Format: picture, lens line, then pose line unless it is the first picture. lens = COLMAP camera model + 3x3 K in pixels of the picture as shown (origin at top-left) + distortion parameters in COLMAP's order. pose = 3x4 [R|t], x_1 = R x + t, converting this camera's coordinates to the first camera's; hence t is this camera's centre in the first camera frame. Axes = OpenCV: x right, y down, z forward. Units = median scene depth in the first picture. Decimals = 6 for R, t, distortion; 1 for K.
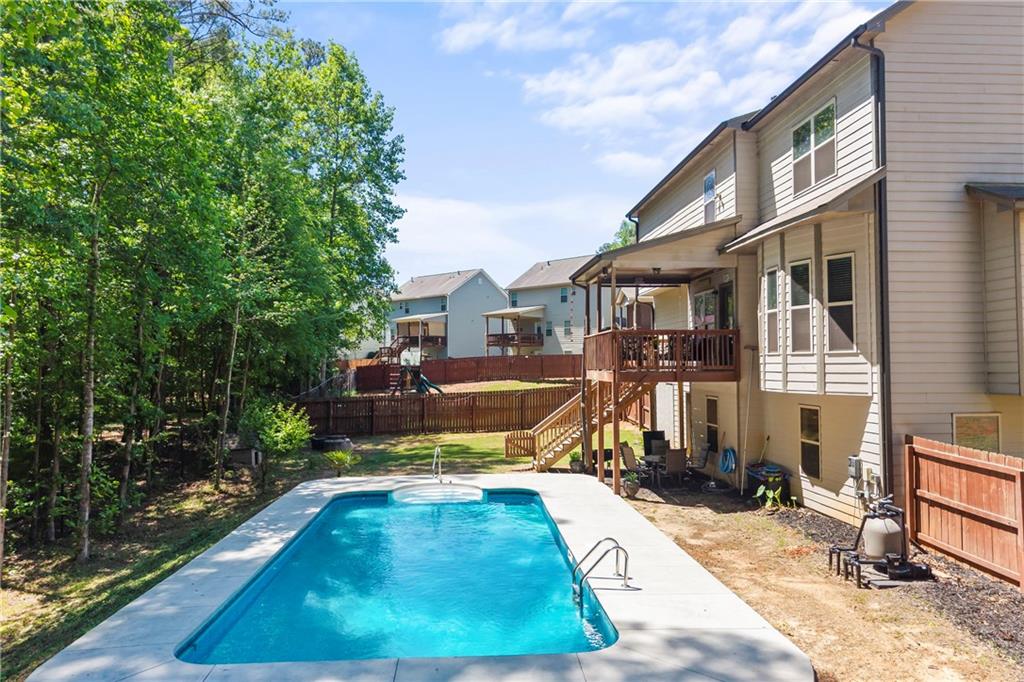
lens RADIAL K [[683.6, 0, 513.2], [0, 683.6, 342.3], [0, 0, 1]] dist [0.008370, -0.008252]
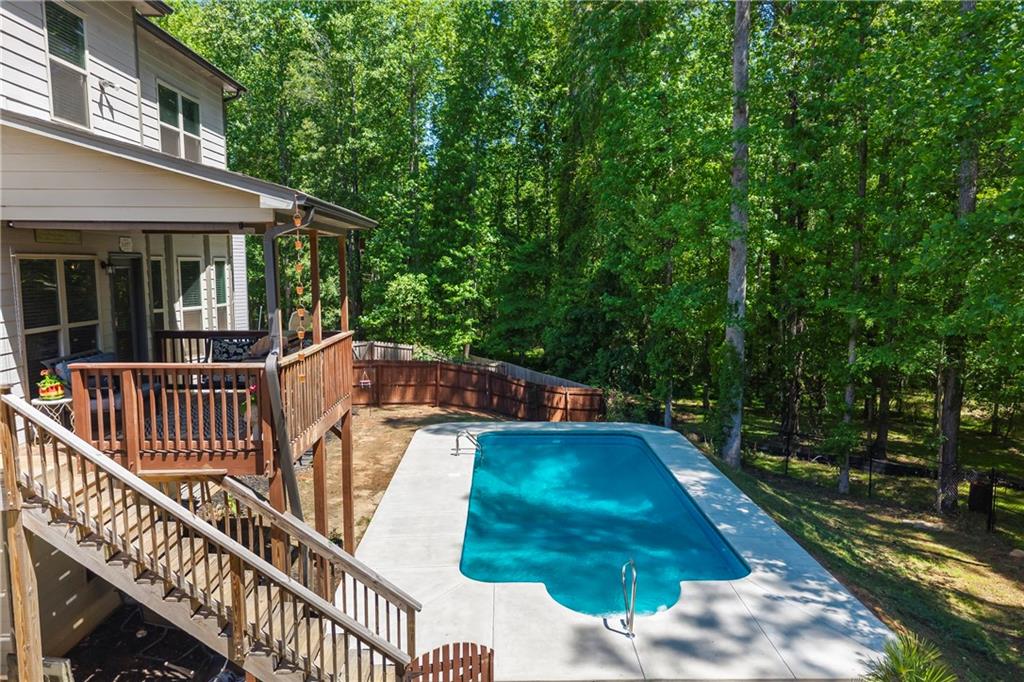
lens RADIAL K [[683.6, 0, 512.1], [0, 683.6, 343.9], [0, 0, 1]] dist [0.008370, -0.008252]
pose [[-0.999371, -0.009307, 0.034234, -0.037753], [-0.005848, 0.994994, 0.099767, -0.101285], [-0.034991, 0.099504, -0.994422, 2.072625]]
